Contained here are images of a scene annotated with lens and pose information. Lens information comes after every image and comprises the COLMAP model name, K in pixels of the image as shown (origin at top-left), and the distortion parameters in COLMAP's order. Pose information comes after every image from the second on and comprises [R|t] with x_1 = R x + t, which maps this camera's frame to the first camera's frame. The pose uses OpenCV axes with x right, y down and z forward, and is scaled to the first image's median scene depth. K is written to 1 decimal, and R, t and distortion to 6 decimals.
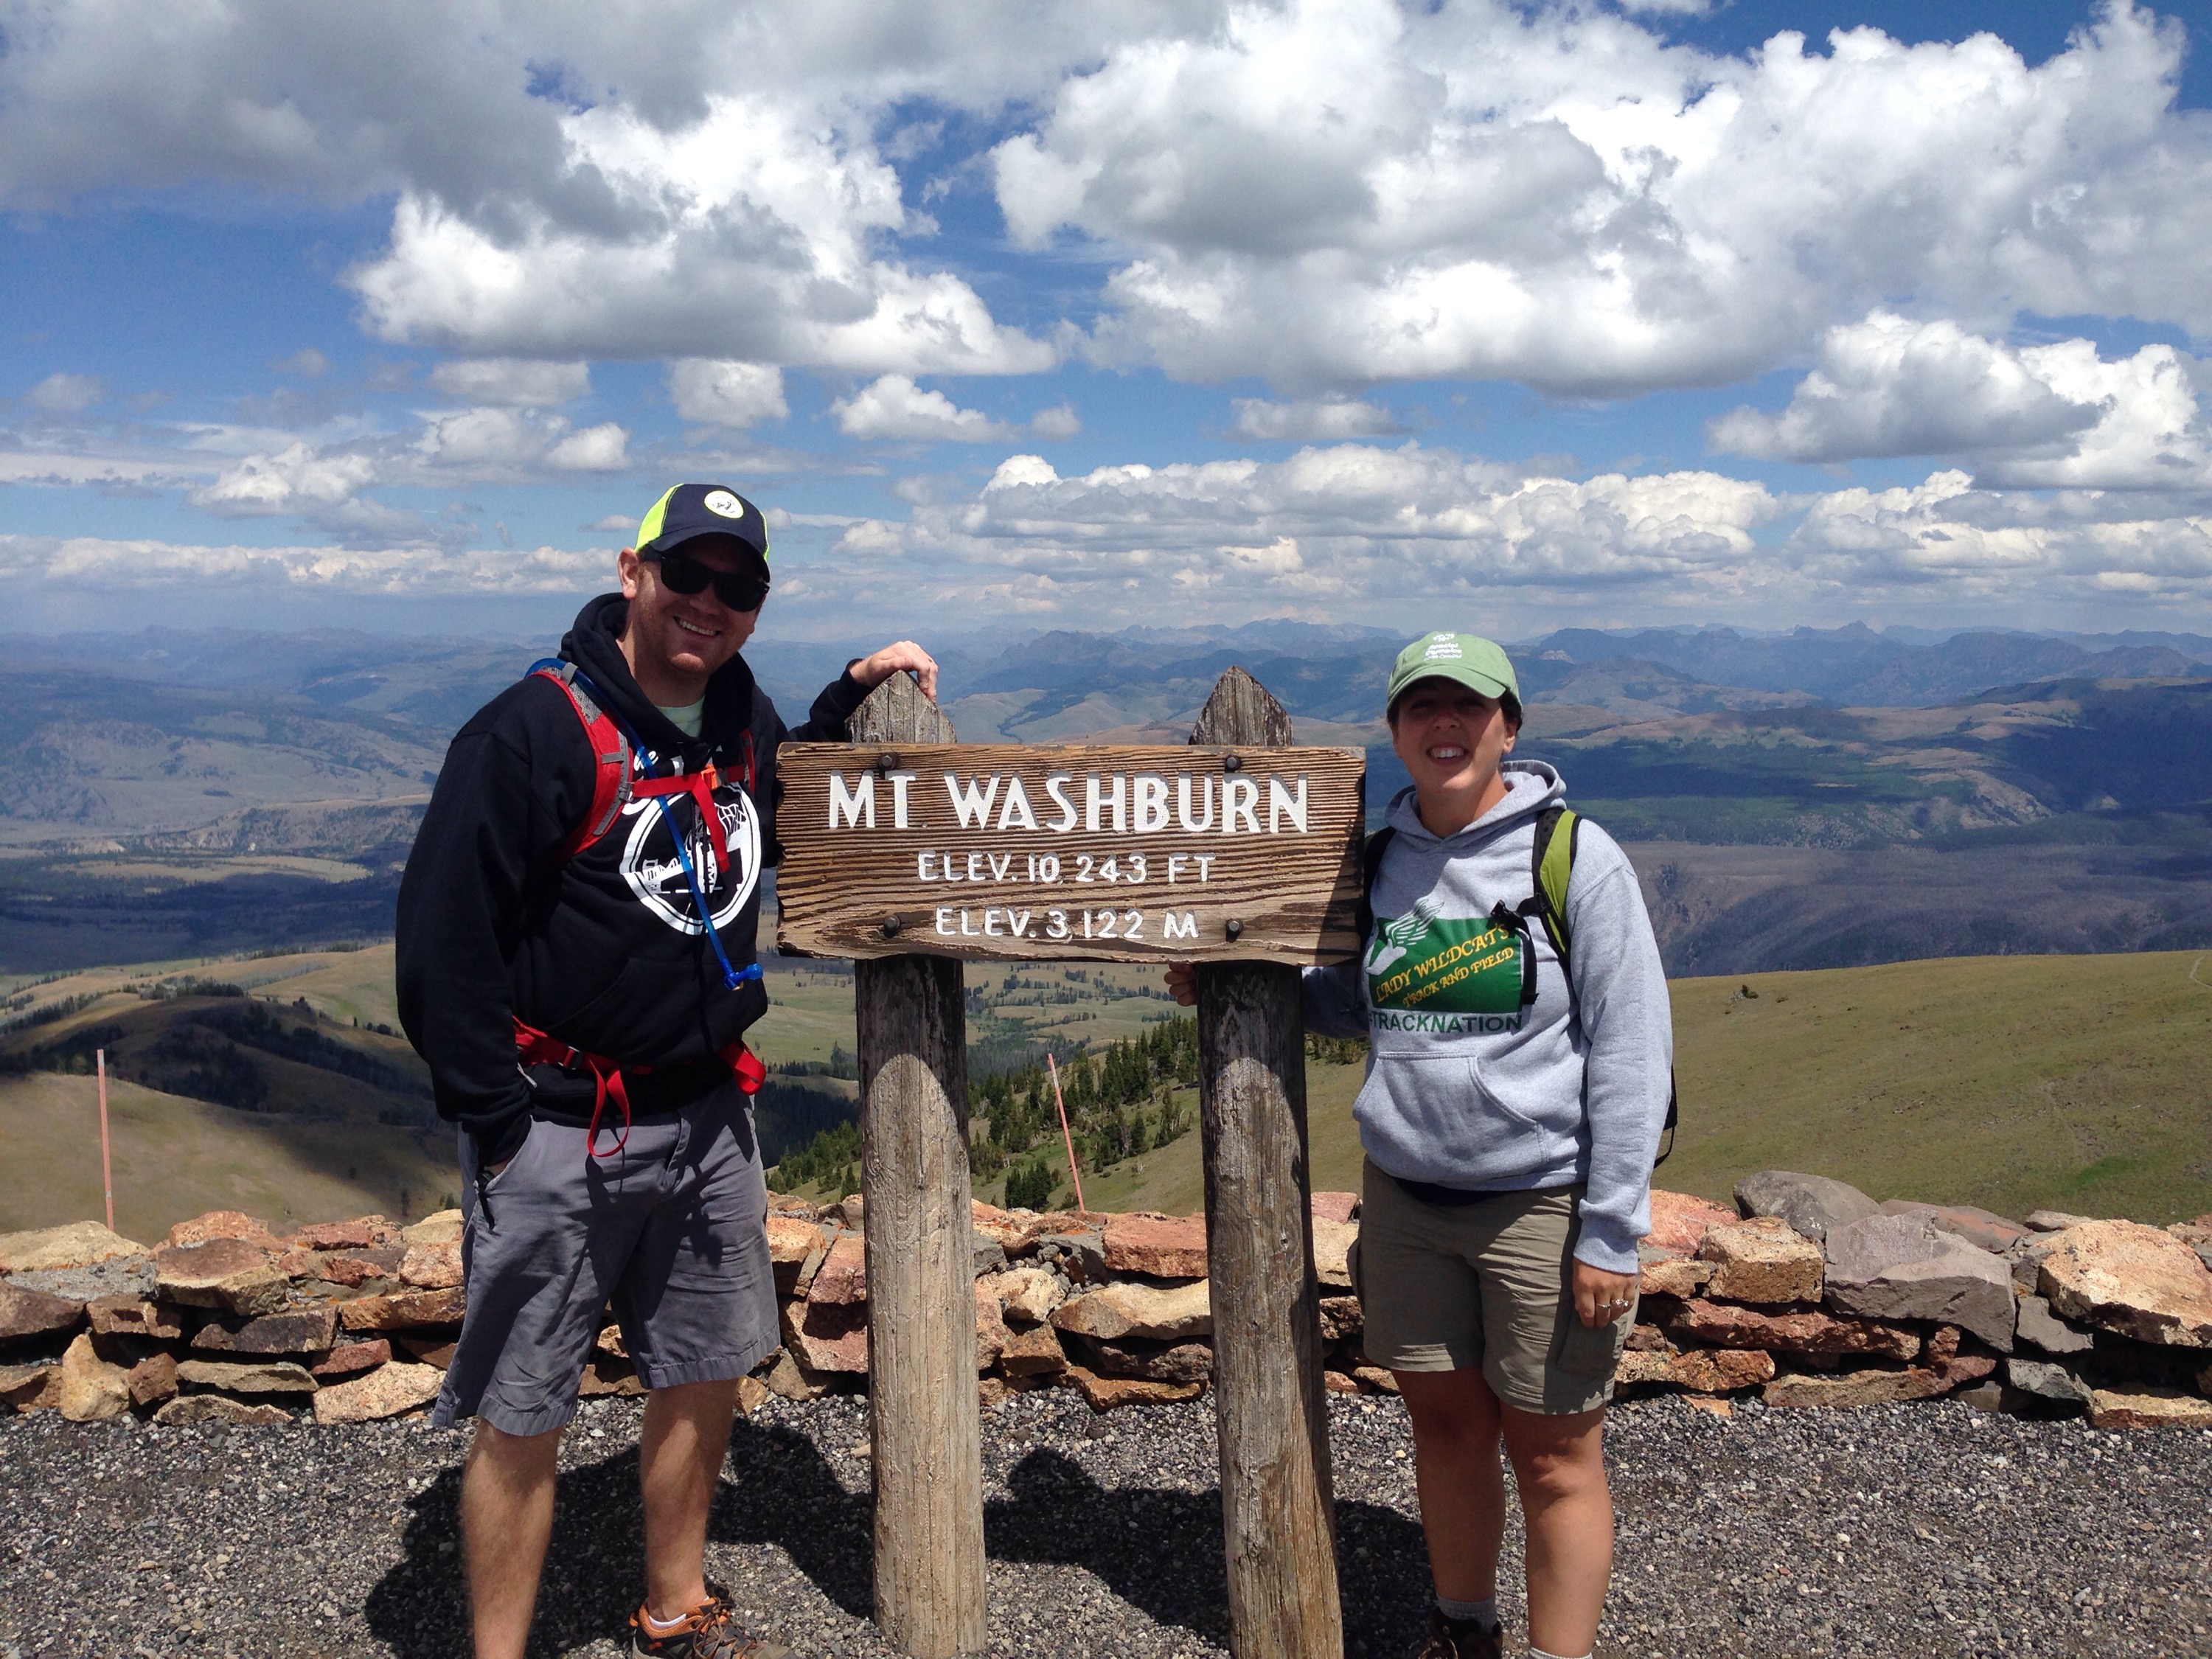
lens RADIAL K [[2217.5, 0, 1053.5], [0, 2217.5, 893.6], [0, 0, 1]] dist [0.062400, 0.000000]
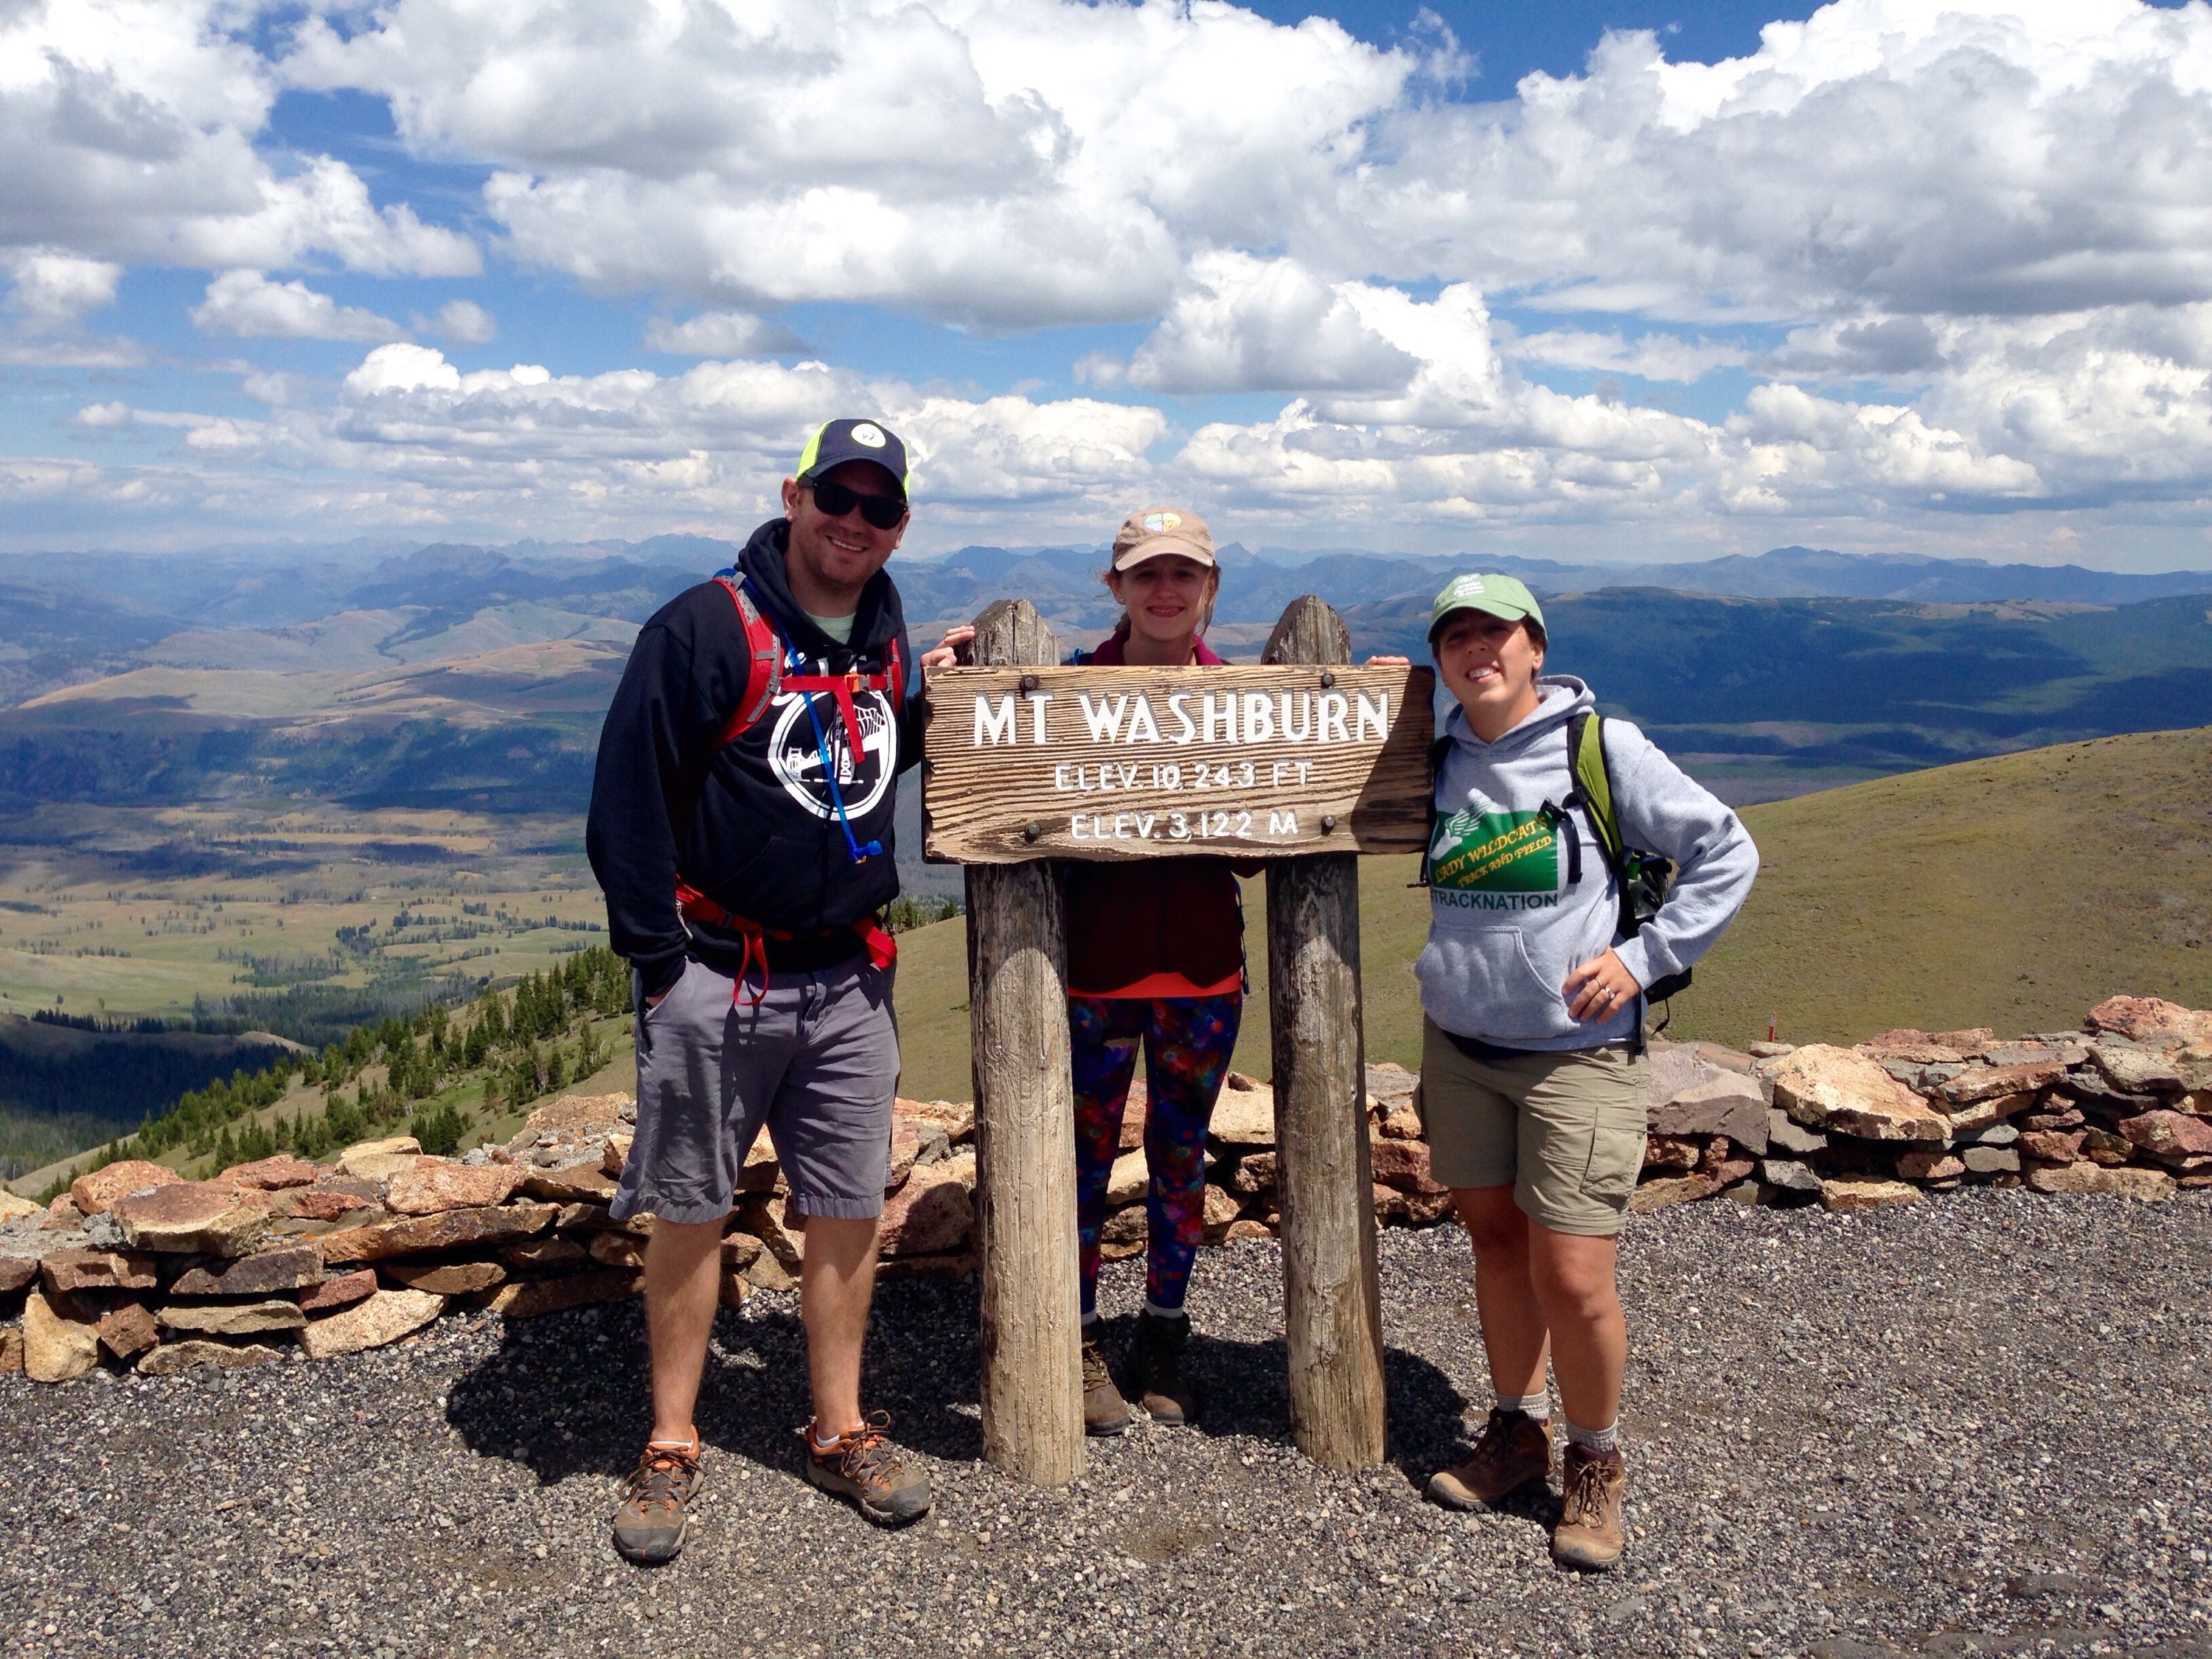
lens RADIAL K [[2217.5, 0, 1160.1], [0, 2217.5, 896.8], [0, 0, 1]] dist [0.062400, 0.000000]
pose [[0.952146, -0.042840, 0.302627, -0.337924], [0.031297, 0.998589, 0.042893, 0.001191], [-0.304037, -0.031370, 0.952144, -0.072300]]
